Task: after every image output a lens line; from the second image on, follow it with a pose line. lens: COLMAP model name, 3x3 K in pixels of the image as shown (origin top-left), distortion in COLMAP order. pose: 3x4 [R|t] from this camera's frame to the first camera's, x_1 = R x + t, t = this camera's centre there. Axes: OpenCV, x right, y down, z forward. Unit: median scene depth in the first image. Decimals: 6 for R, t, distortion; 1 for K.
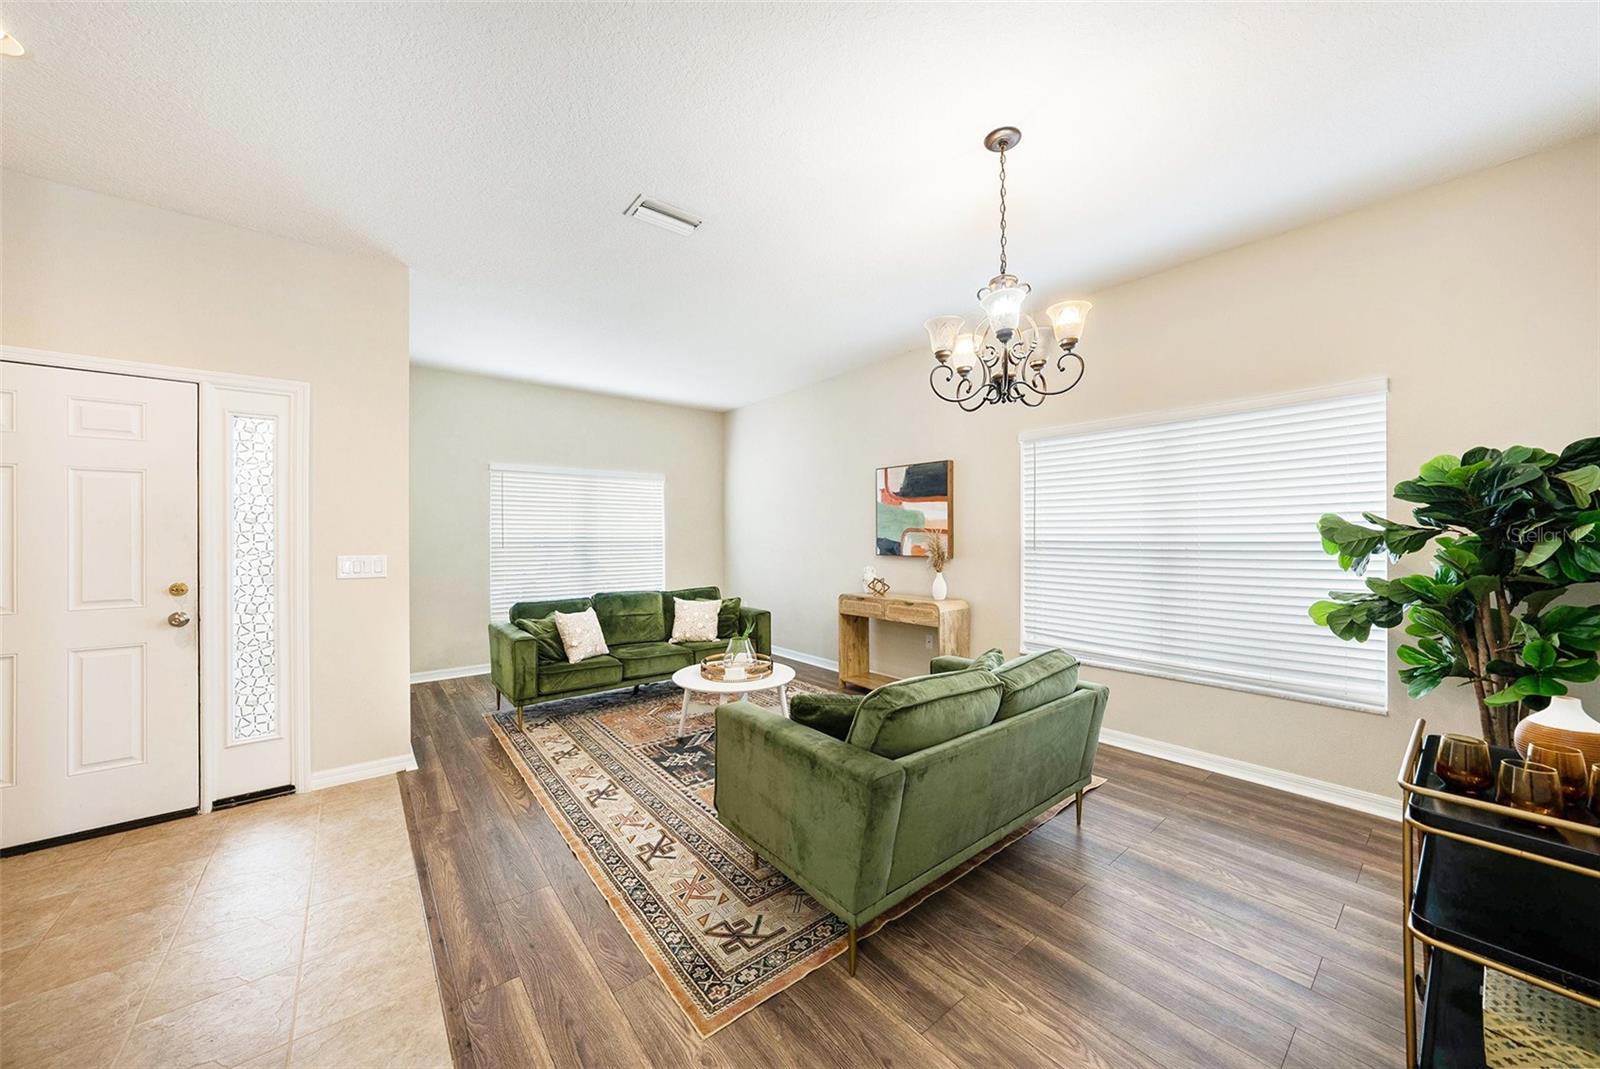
lens RADIAL K [[558.0, 0, 806.4], [0, 558.0, 531.3], [0, 0, 1]] dist [-0.032485, 0.006365]
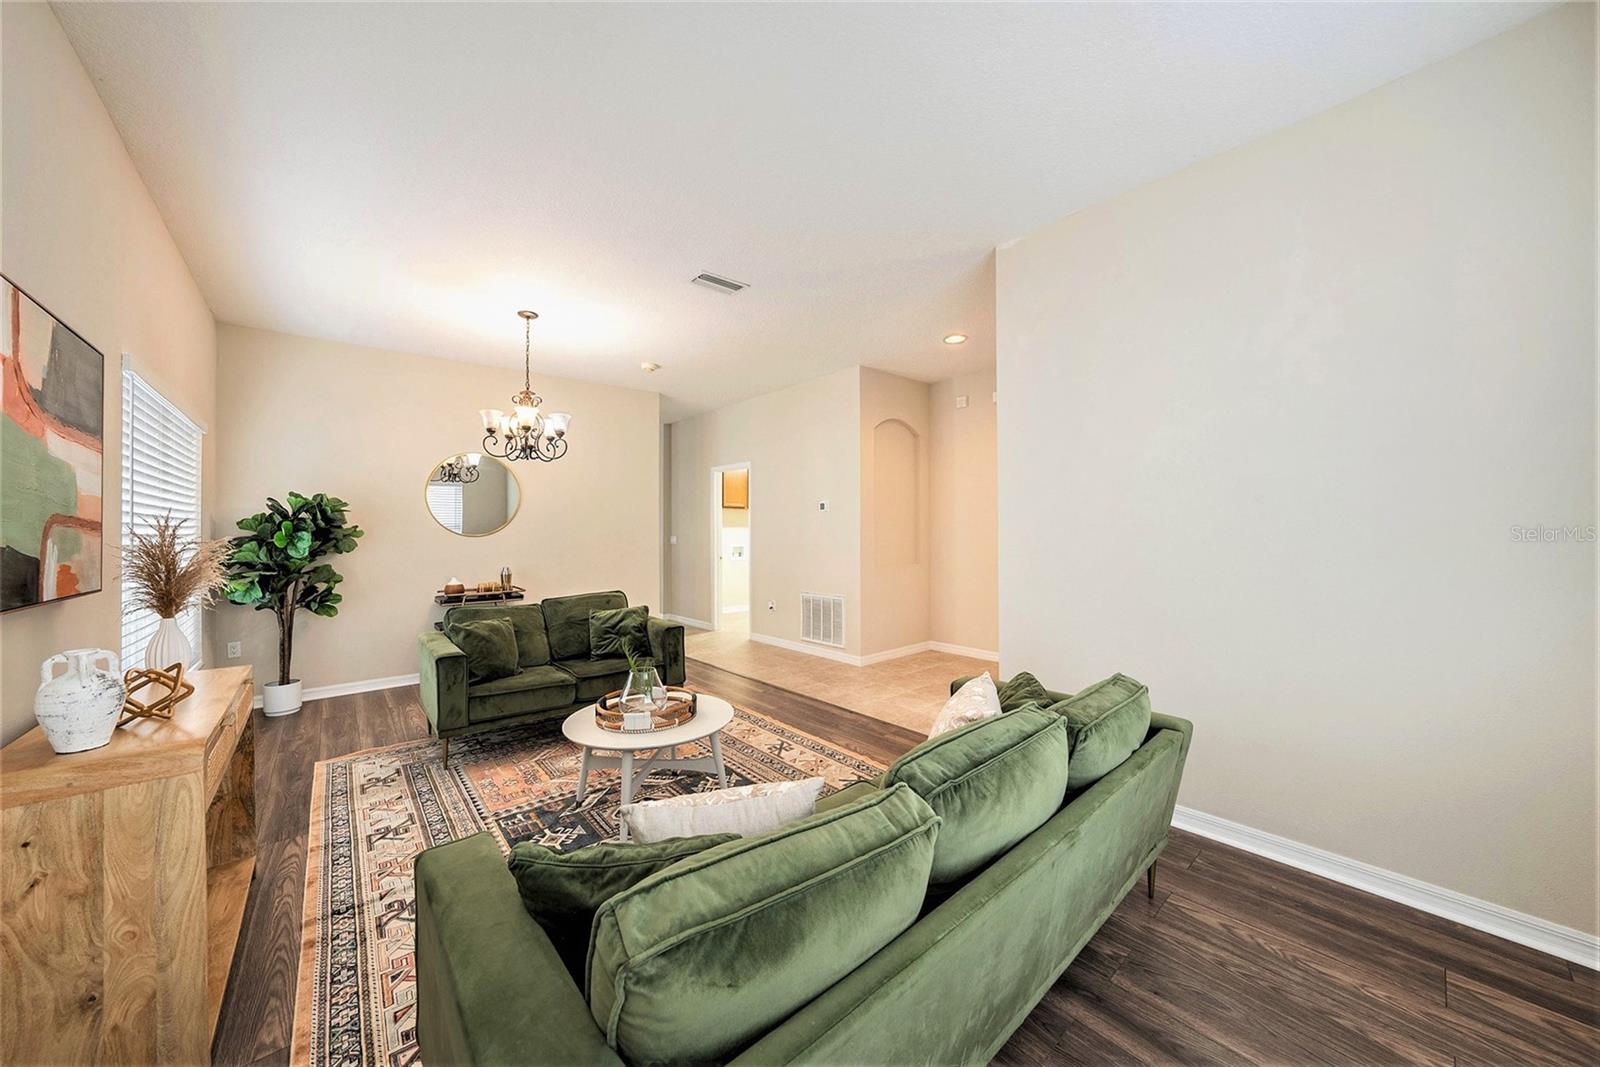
lens RADIAL K [[563.5, 0, 800.0], [0, 563.5, 533.5], [0, 0, 1]] dist [-0.029434, 0.006642]
pose [[-0.999690, 0.018205, -0.016997, -0.319198], [0.018180, 0.999833, 0.001631, 0.017500], [0.017024, 0.001321, -0.999854, 1.744520]]
